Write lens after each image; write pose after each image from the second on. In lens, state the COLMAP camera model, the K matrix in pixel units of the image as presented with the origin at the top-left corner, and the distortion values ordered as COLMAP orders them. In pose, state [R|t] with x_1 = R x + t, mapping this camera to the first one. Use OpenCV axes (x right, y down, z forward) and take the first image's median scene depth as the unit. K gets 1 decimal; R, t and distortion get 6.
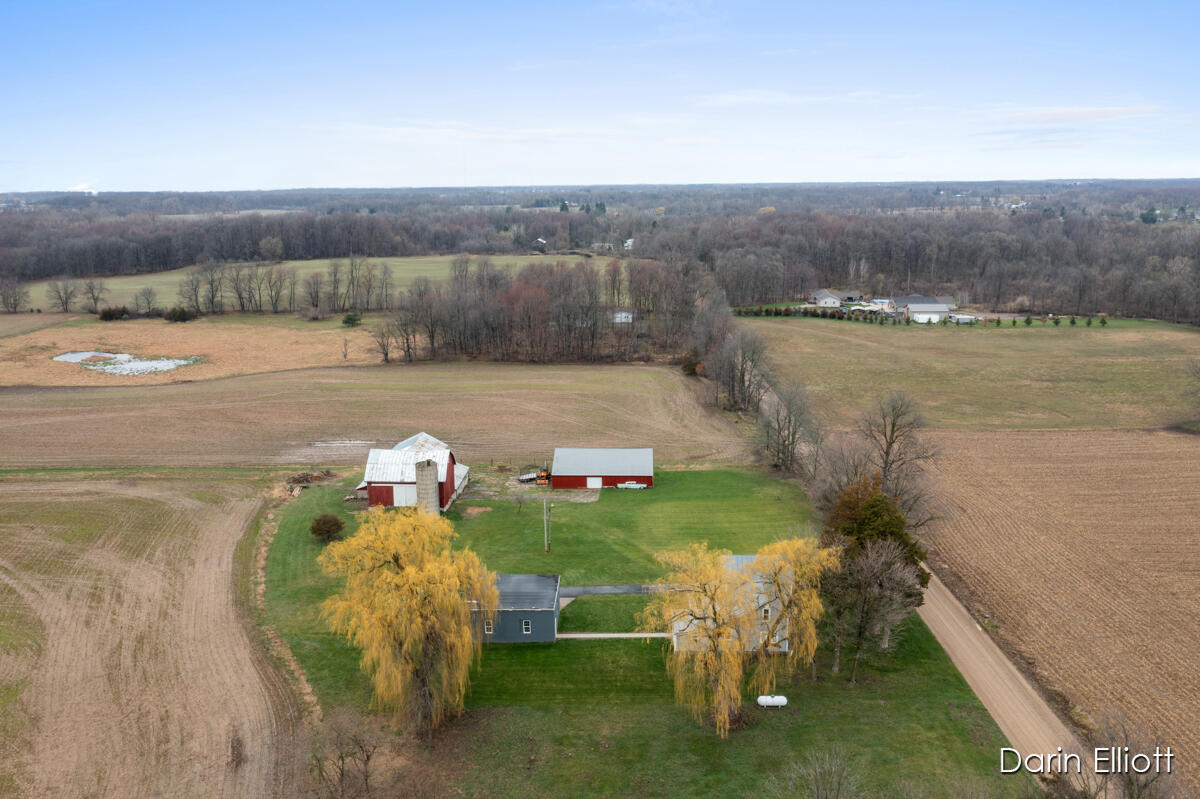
lens RADIAL K [[962.4, 0, 601.9], [0, 962.4, 382.1], [0, 0, 1]] dist [-0.019220, 0.001214]
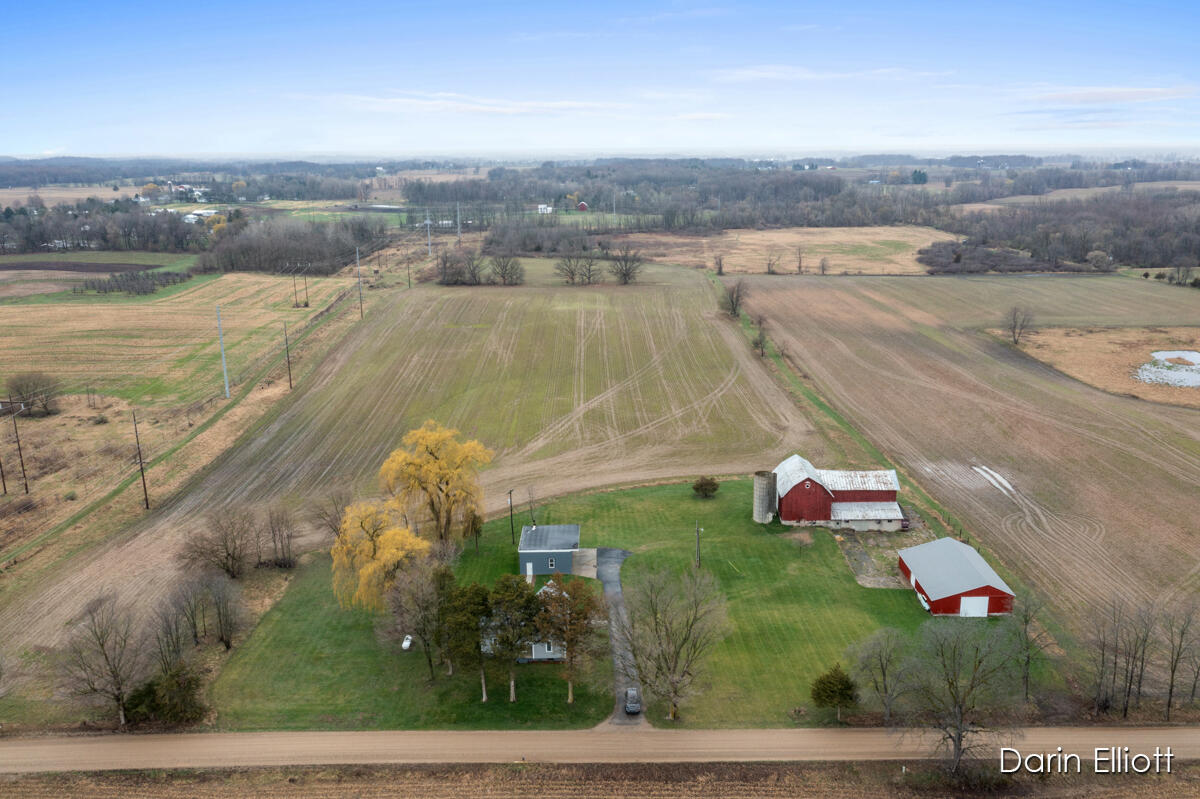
lens RADIAL K [[958.6, 0, 617.8], [0, 958.6, 398.4], [0, 0, 1]] dist [-0.003395, 0.002523]
pose [[0.048438, 0.257610, -0.965034, 0.799413], [-0.193528, 0.950280, 0.243958, -0.221782], [0.979898, 0.174945, 0.095885, 0.613605]]
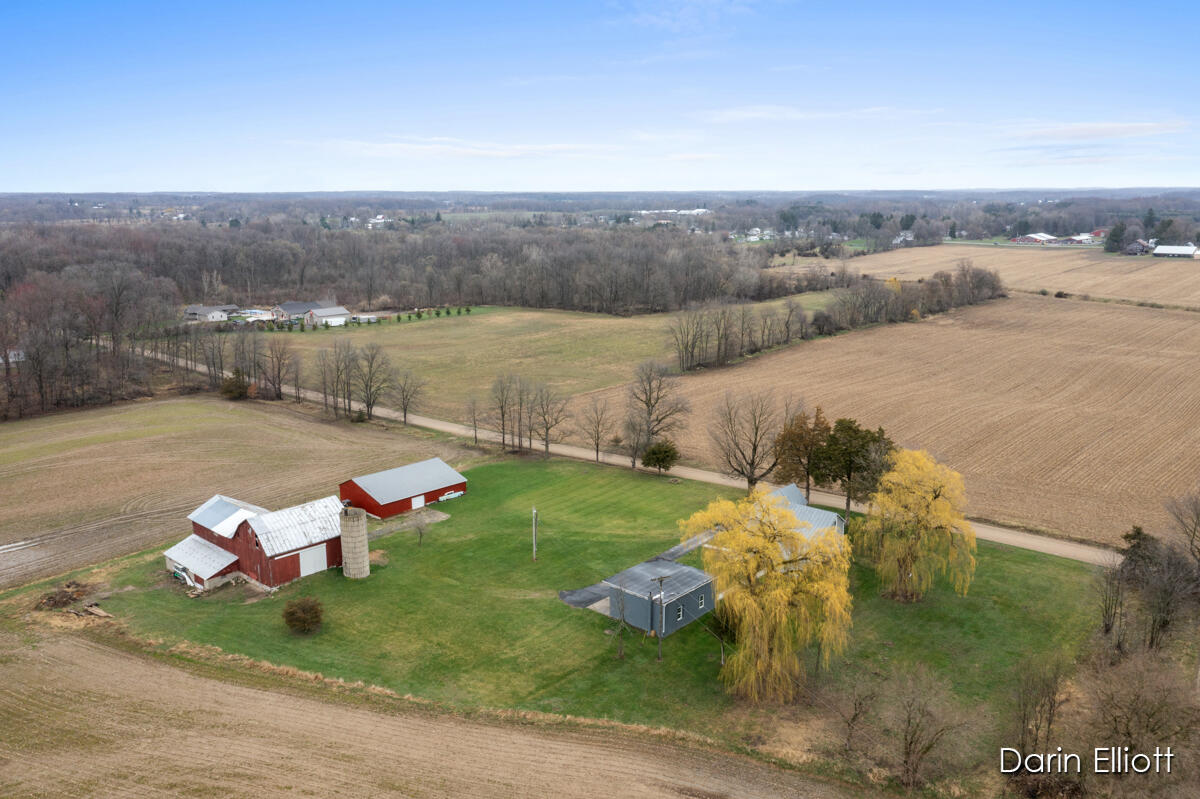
lens RADIAL K [[953.1, 0, 596.4], [0, 953.1, 400.7], [0, 0, 1]] dist [-0.002181, 0.005091]
pose [[0.653752, -0.158314, 0.739962, -0.570475], [0.152750, 0.985349, 0.075860, -0.038023], [-0.741131, 0.063436, 0.668357, 0.237508]]
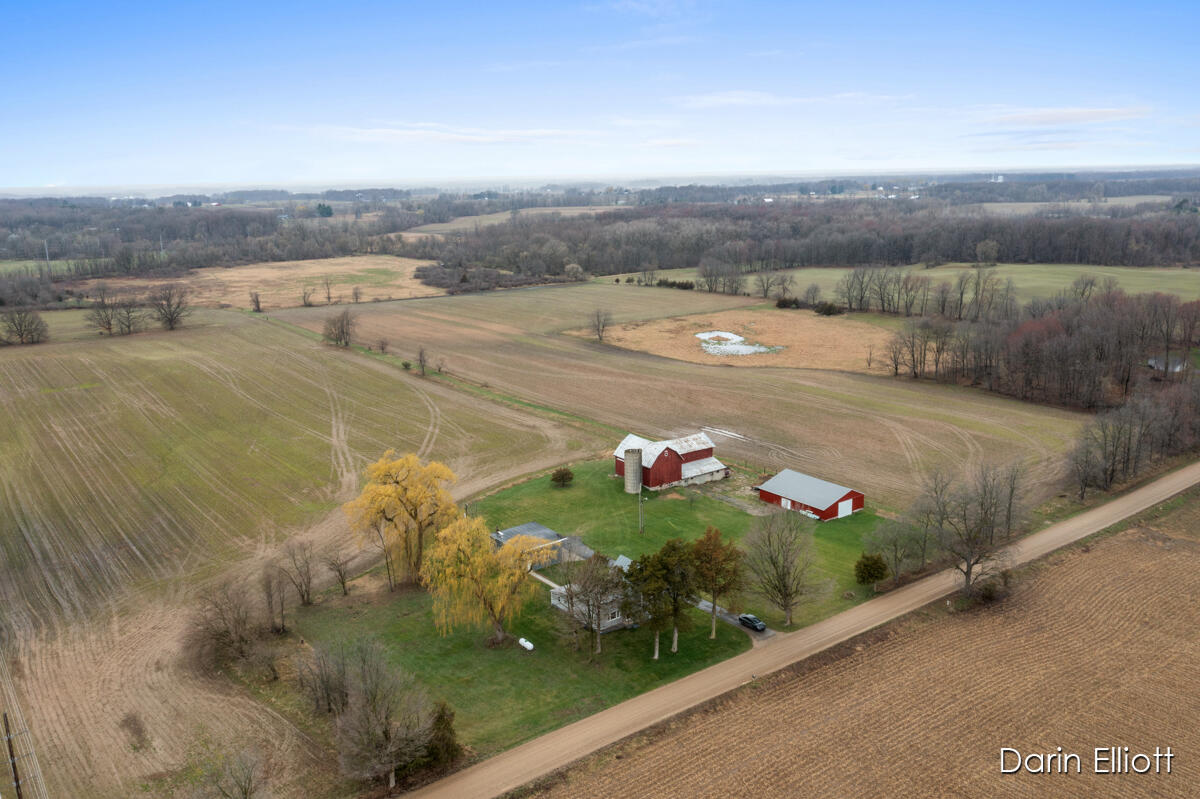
lens RADIAL K [[953.1, 0, 596.4], [0, 953.1, 400.7], [0, 0, 1]] dist [-0.002181, 0.005091]
pose [[0.619713, 0.175069, -0.765054, 0.708555], [-0.143029, 0.983672, 0.109238, -0.110387], [0.771686, 0.041728, 0.634633, 0.088525]]
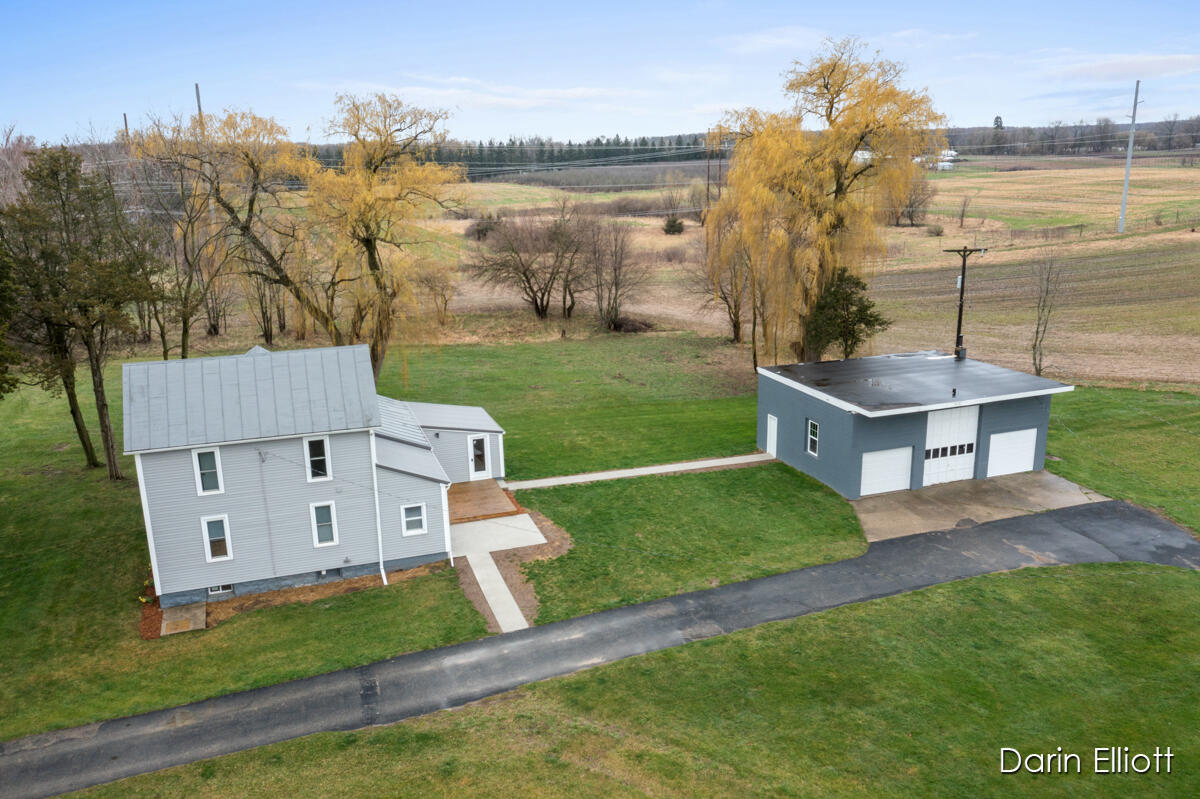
lens RADIAL K [[944.9, 0, 600.0], [0, 944.9, 399.5], [0, 0, 1]] dist [-0.005423, 0.001736]
pose [[-0.933943, 0.122413, -0.335807, 0.107664], [-0.038500, 0.899601, 0.435012, 0.038025], [0.355344, 0.419204, -0.835463, 0.853789]]
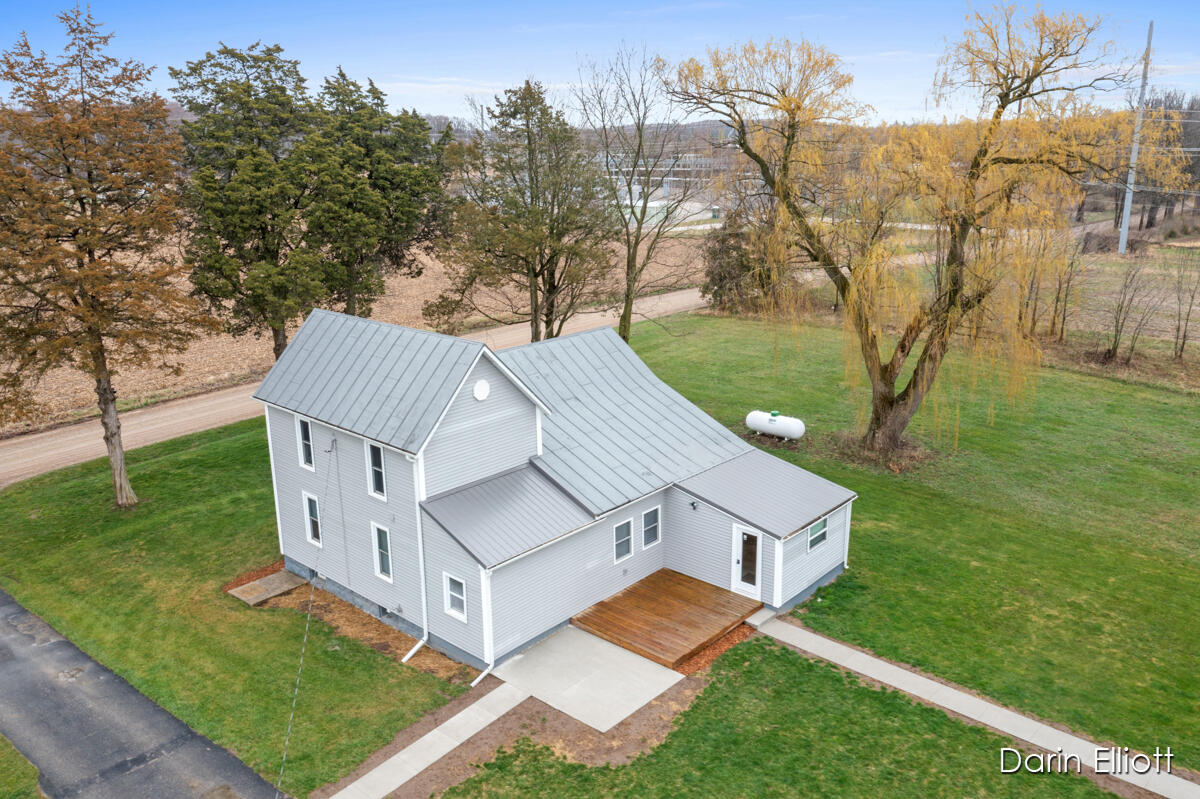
lens RADIAL K [[944.9, 0, 600.0], [0, 944.9, 399.5], [0, 0, 1]] dist [-0.005423, 0.001736]
pose [[-0.757373, -0.150796, 0.635331, -0.021960], [0.148644, 0.907609, 0.392619, 0.070567], [-0.635838, 0.391798, -0.664984, 0.751402]]
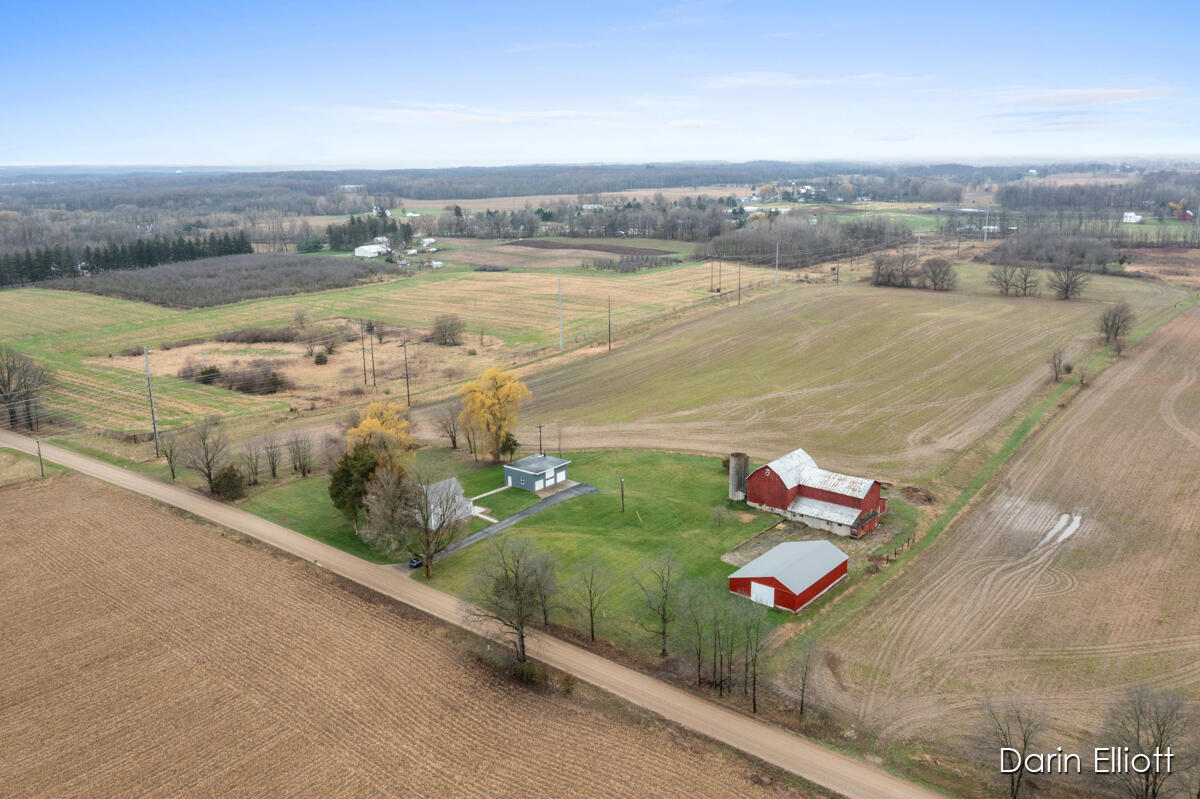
lens RADIAL K [[944.9, 0, 600.0], [0, 944.9, 399.5], [0, 0, 1]] dist [-0.005423, 0.001736]
pose [[-0.602841, 0.211698, -0.769264, 0.776511], [-0.140759, 0.920815, 0.363712, -0.366094], [0.785347, 0.327542, -0.525306, 1.311929]]
